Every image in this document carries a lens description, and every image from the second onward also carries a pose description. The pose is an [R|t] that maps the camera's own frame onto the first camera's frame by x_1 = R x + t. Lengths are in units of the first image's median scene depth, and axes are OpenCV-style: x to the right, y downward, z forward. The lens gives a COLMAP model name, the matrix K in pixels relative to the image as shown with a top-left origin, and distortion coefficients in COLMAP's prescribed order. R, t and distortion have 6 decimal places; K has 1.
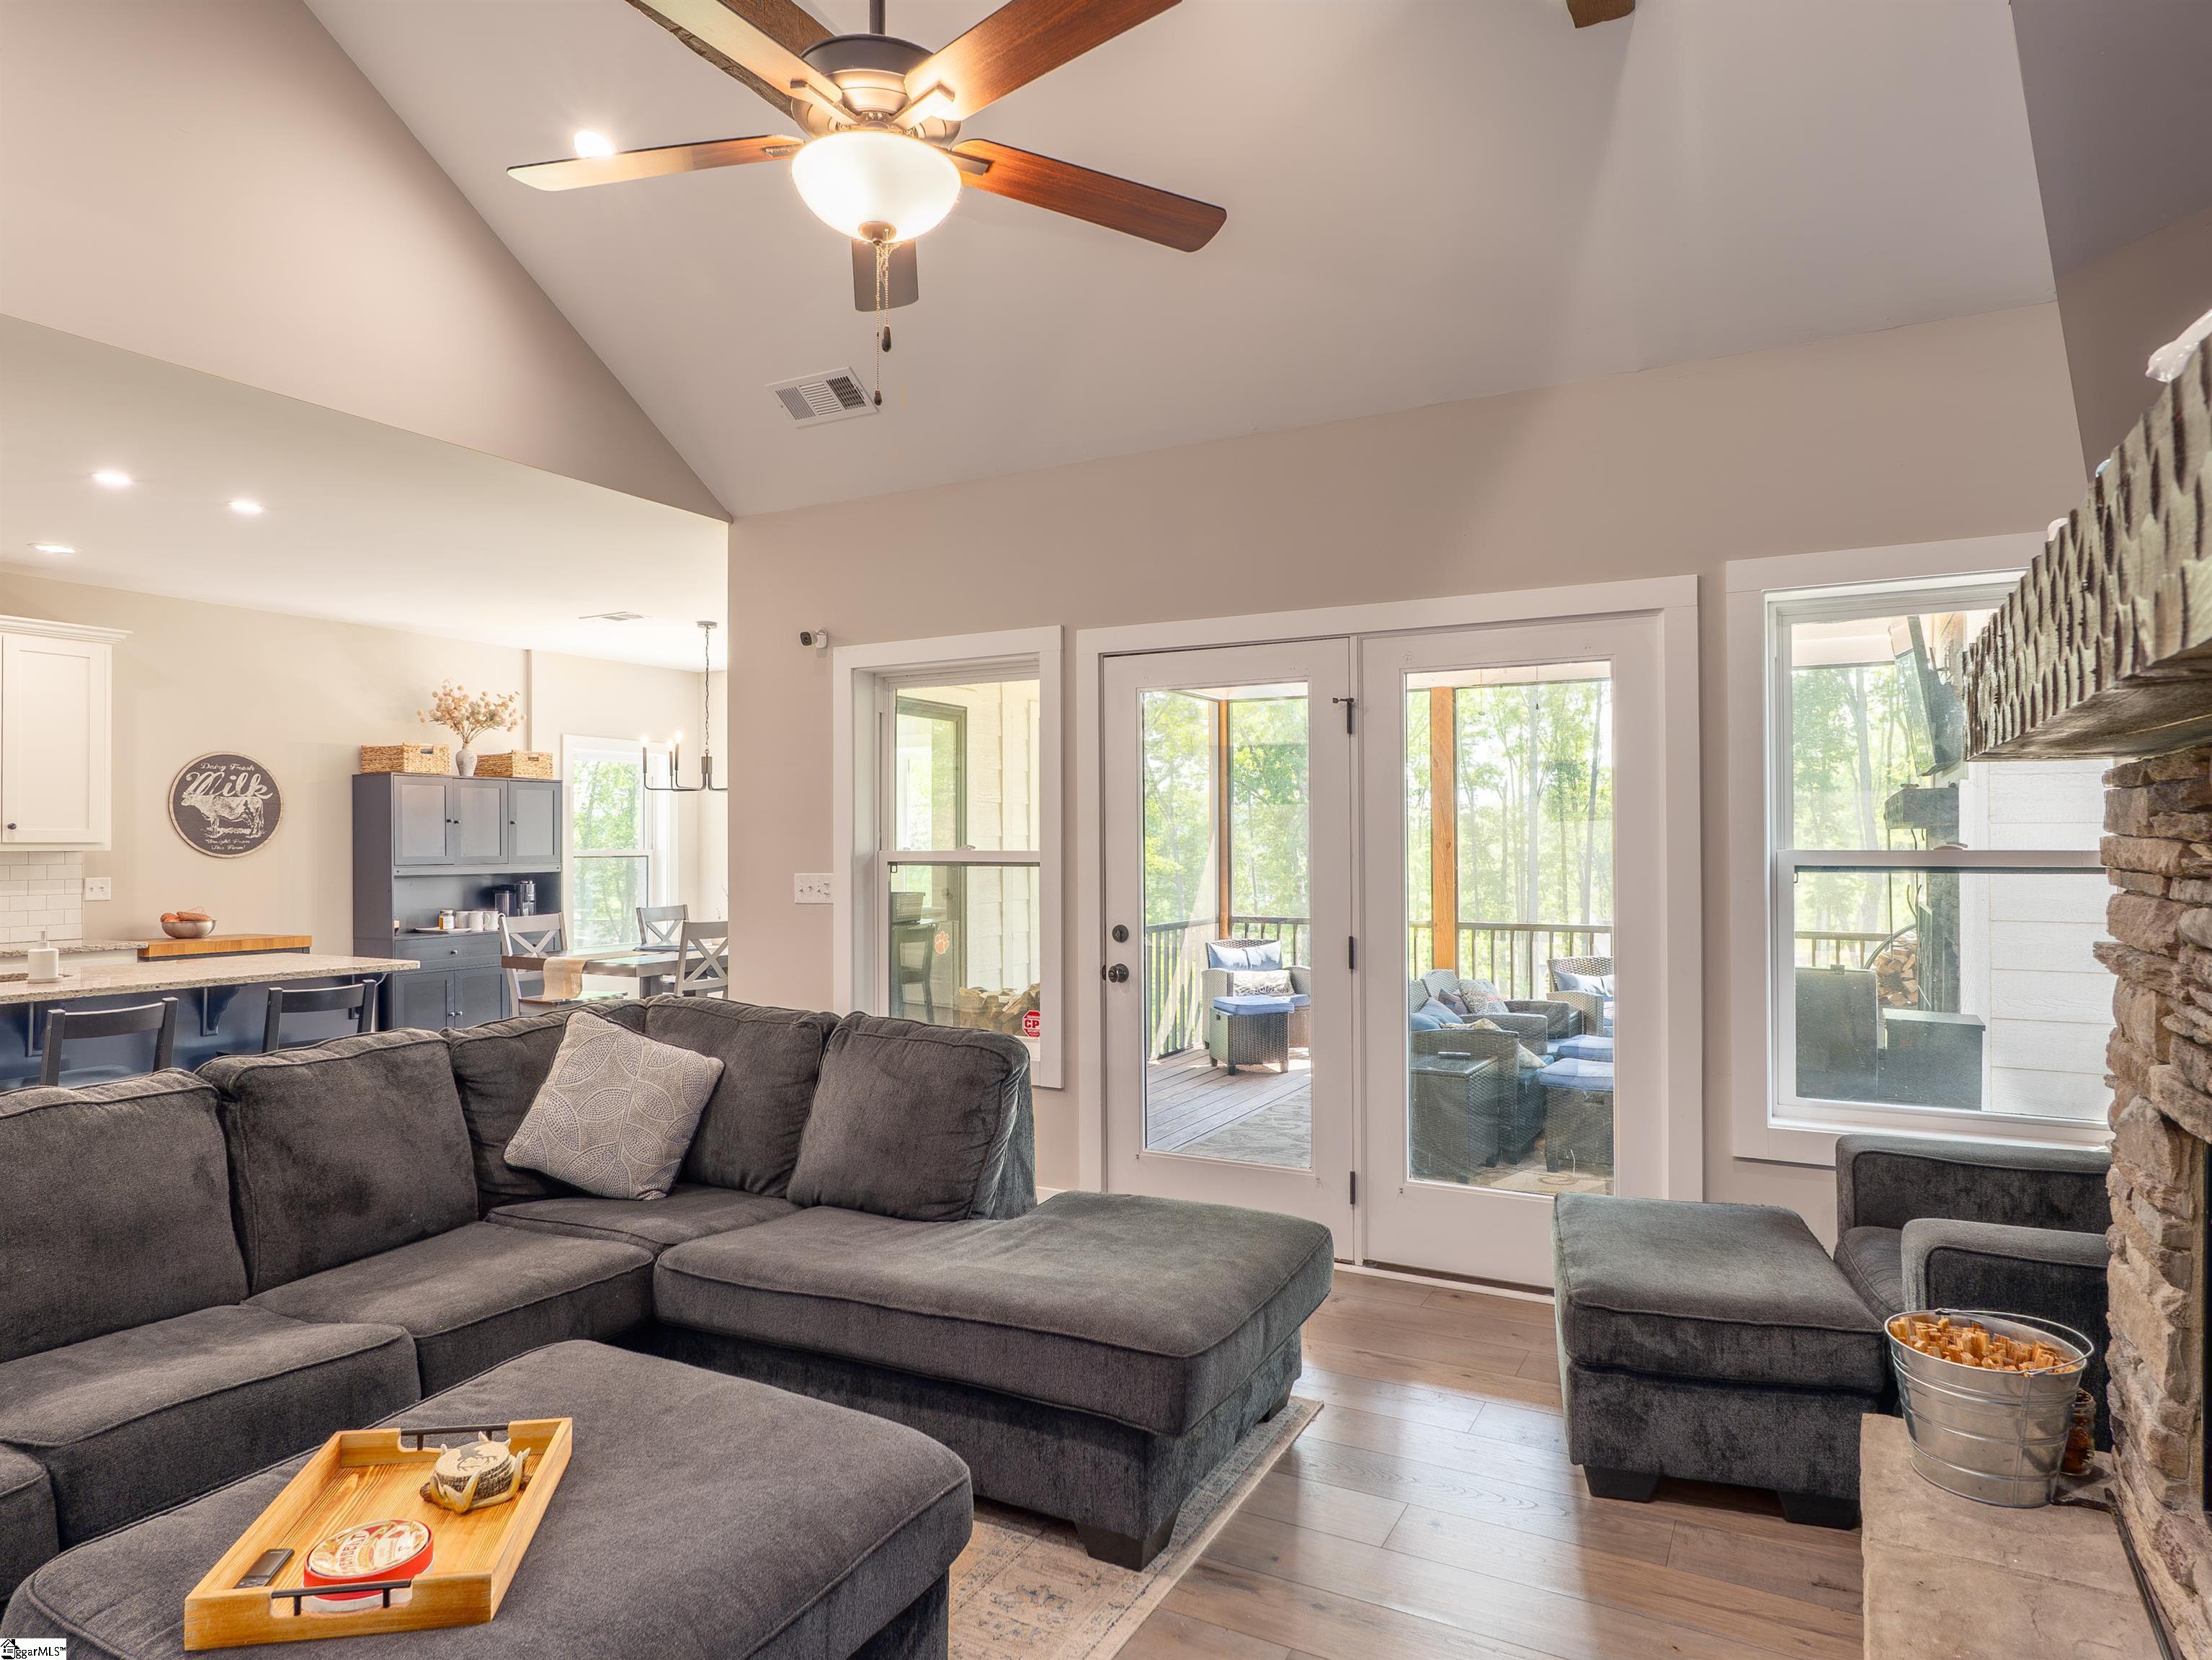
lens RADIAL K [[1292.0, 0, 1106.0], [0, 1292.0, 830.0], [0, 0, 1]] dist [-0.000354, -0.000426]
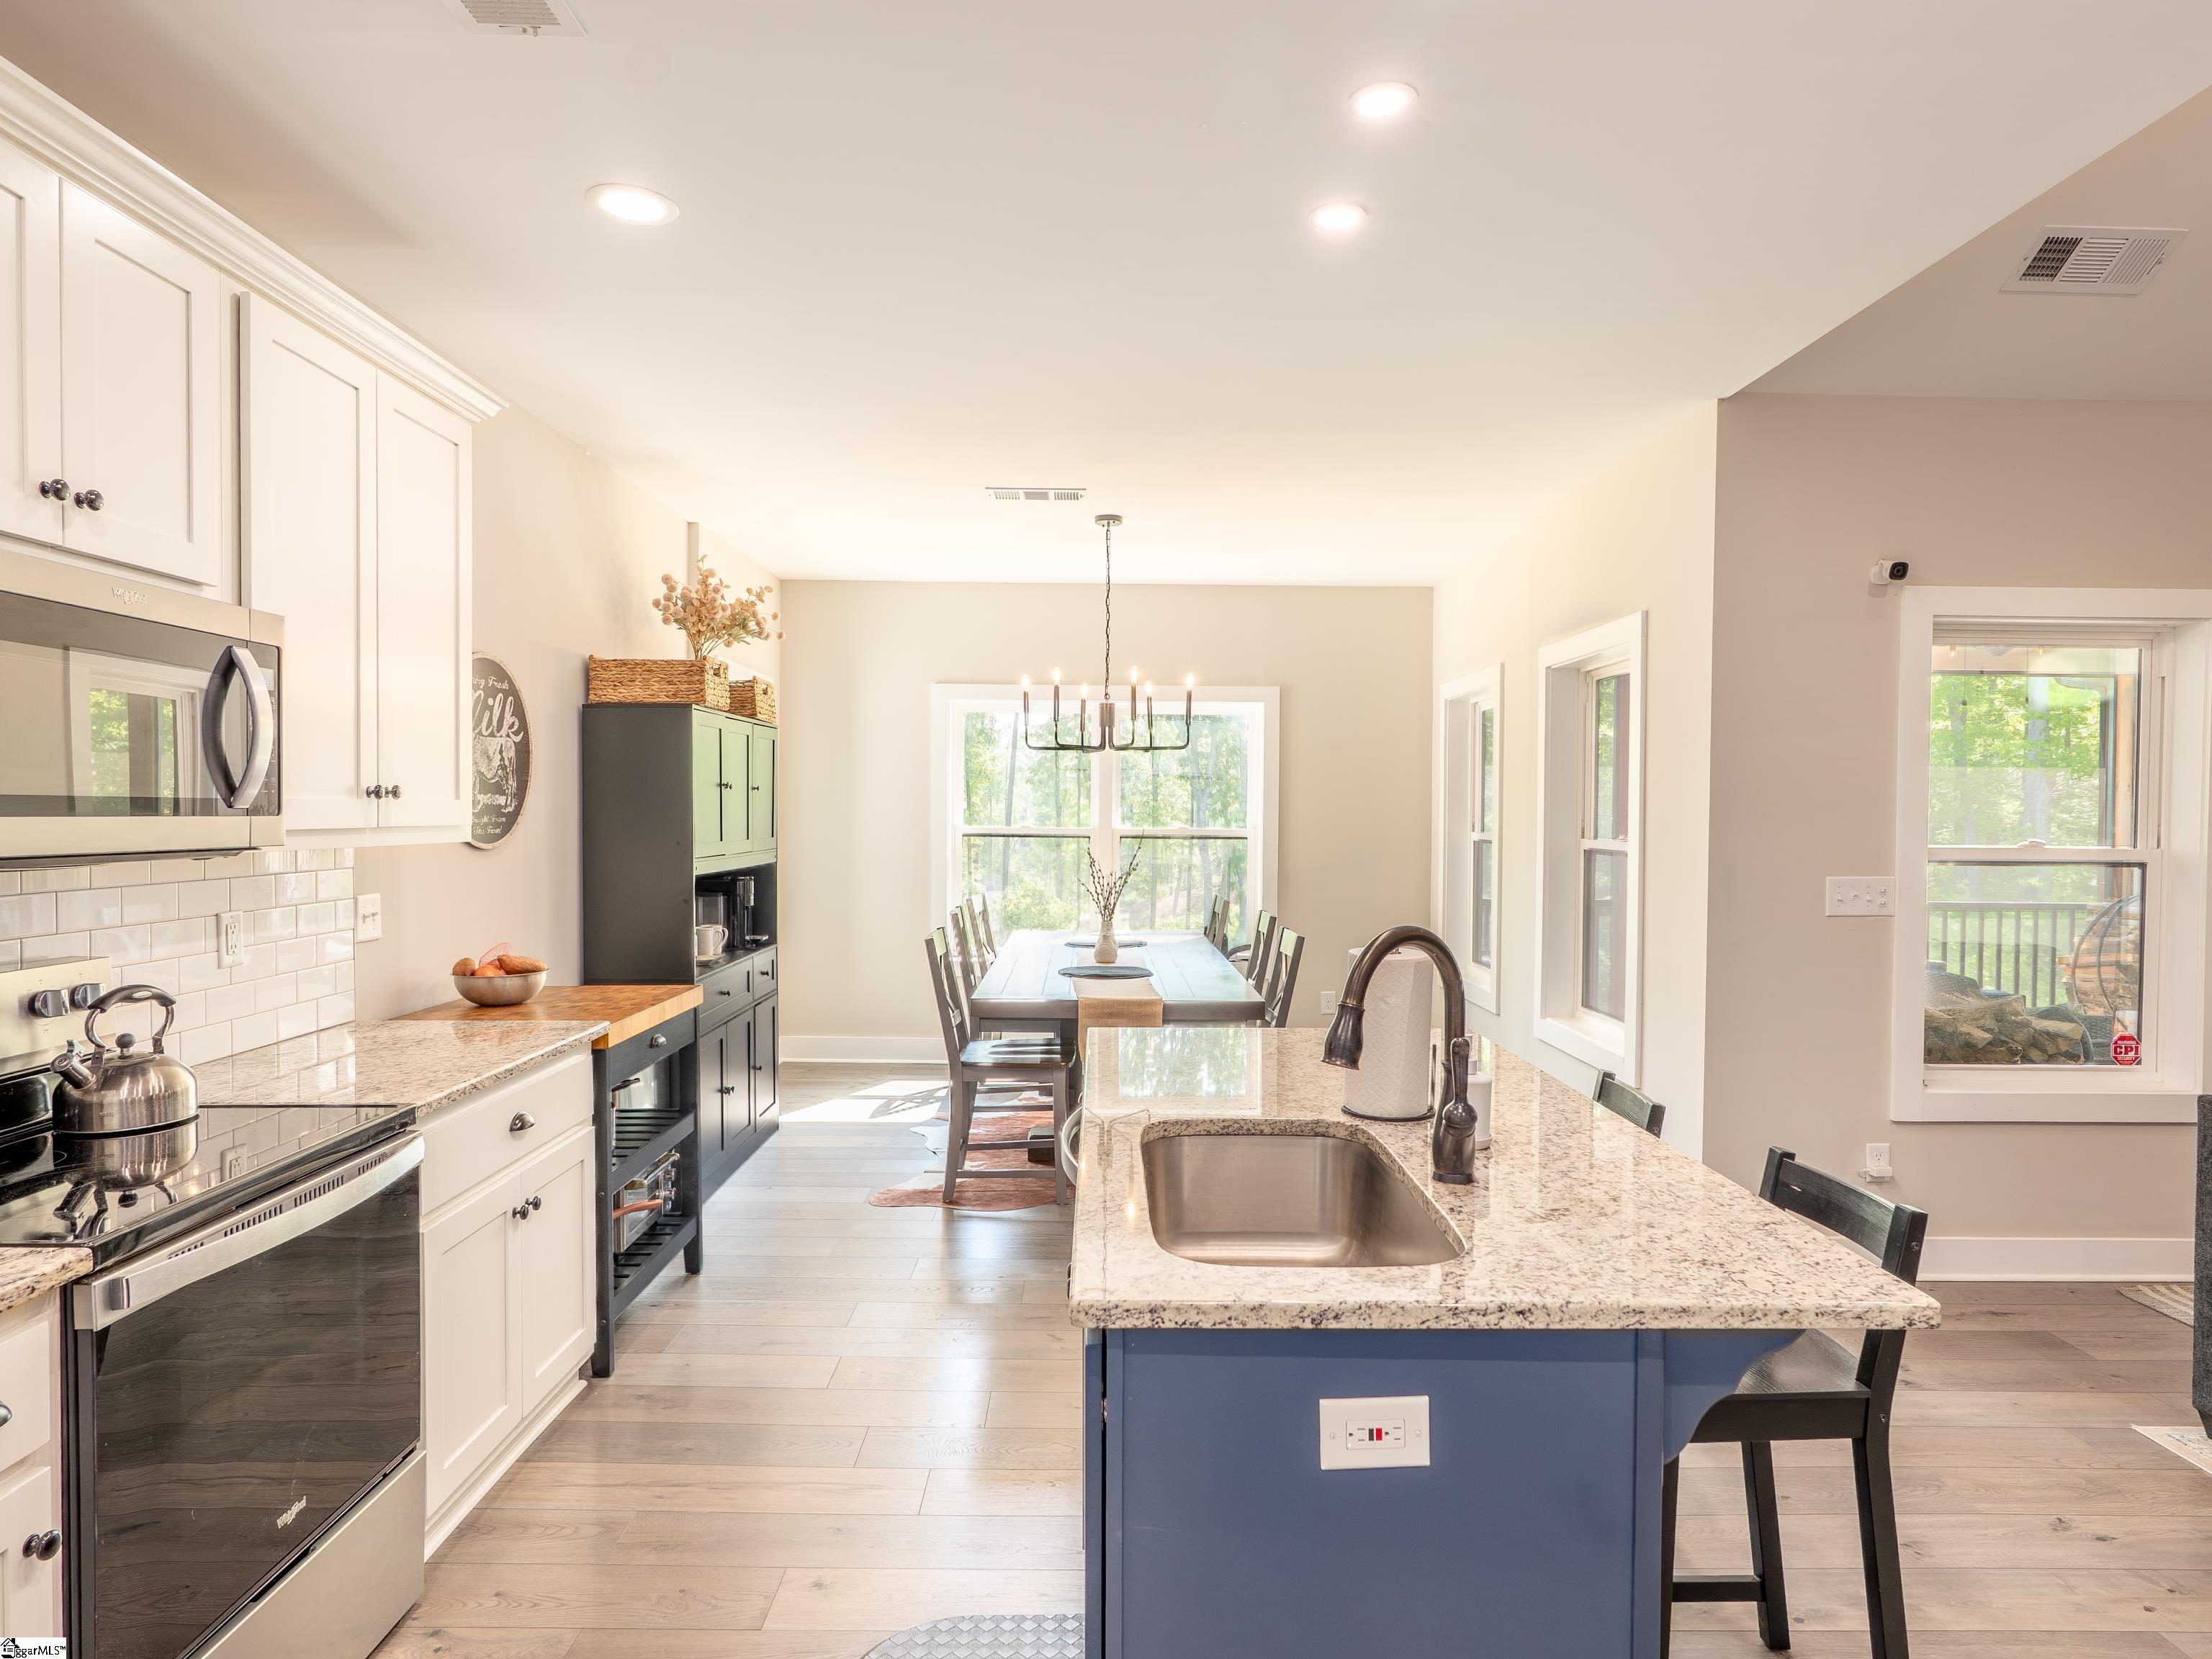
lens RADIAL K [[1292.0, 0, 1106.0], [0, 1292.0, 829.5], [0, 0, 1]] dist [-0.000354, -0.000426]
pose [[0.872608, 0.001765, 0.488418, -0.643517], [-0.015871, 0.999568, 0.024742, -0.003994], [-0.488163, -0.029341, 0.872259, 0.358196]]
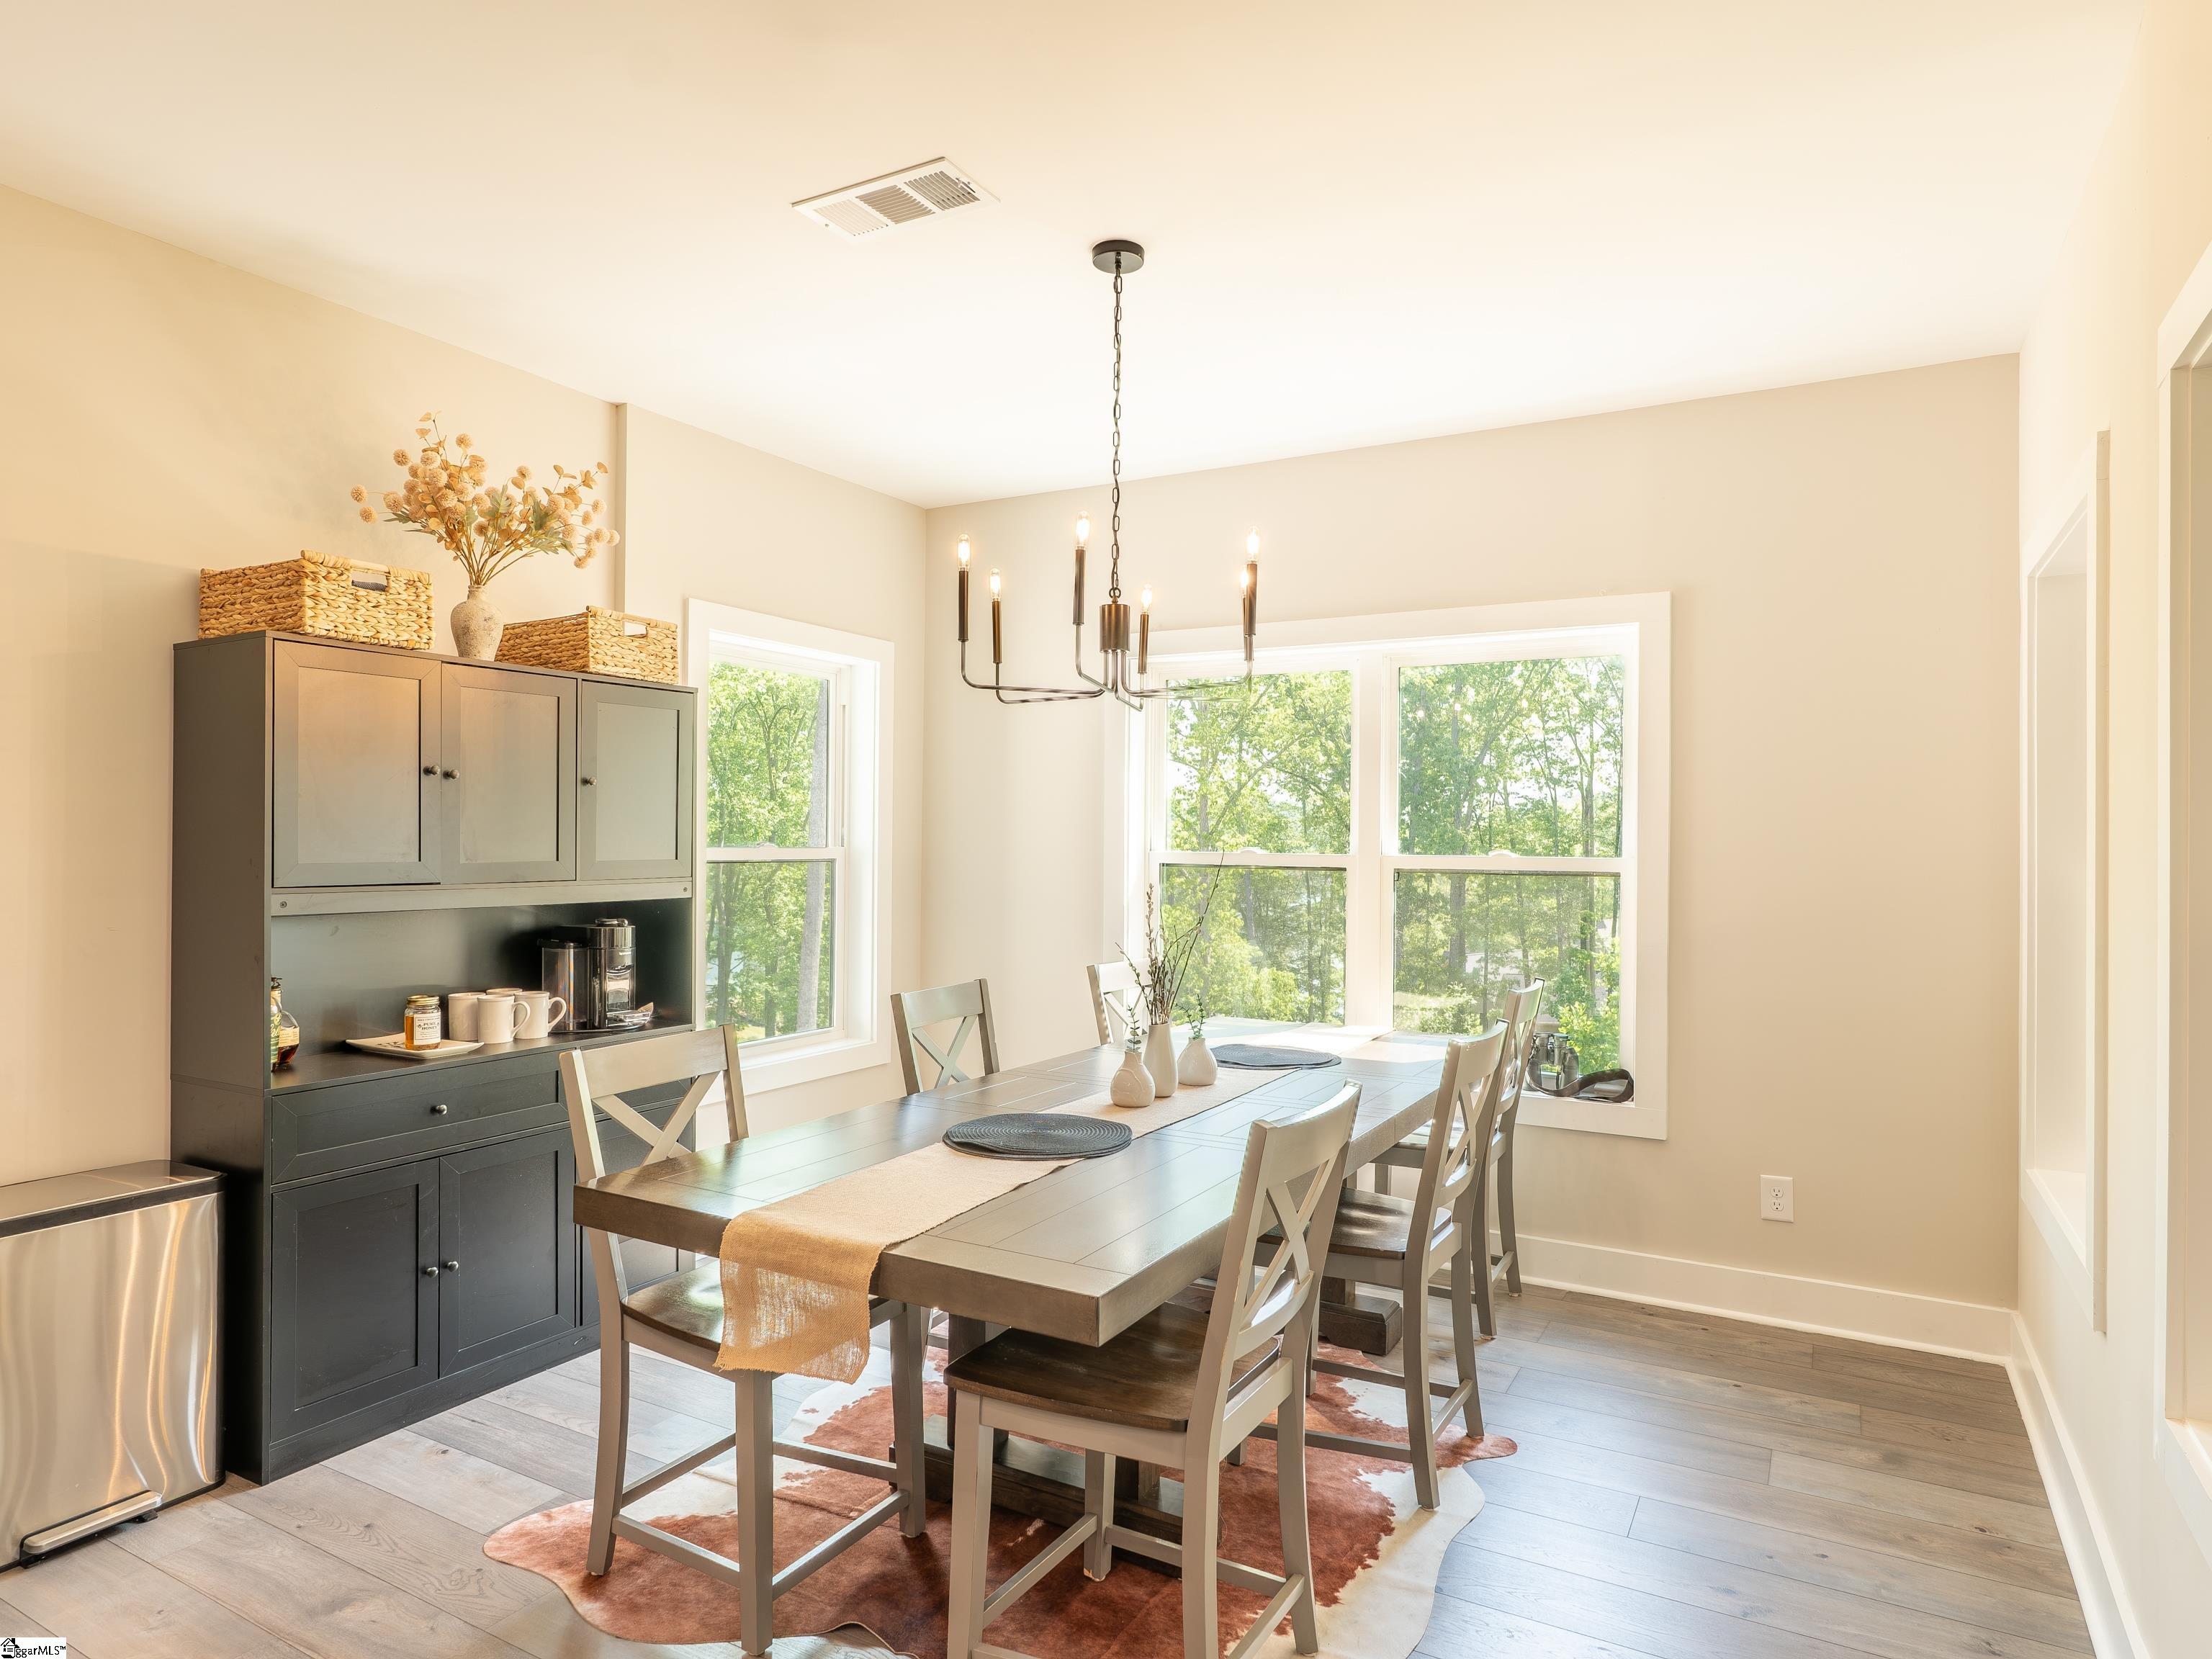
lens RADIAL K [[1292.0, 0, 1106.0], [0, 1292.0, 829.5], [0, 0, 1]] dist [-0.000354, -0.000426]
pose [[0.999775, 0.013402, -0.016423, -0.295277], [-0.013344, 0.999904, 0.003673, 0.006158], [0.016470, -0.003453, 0.999858, 0.607828]]
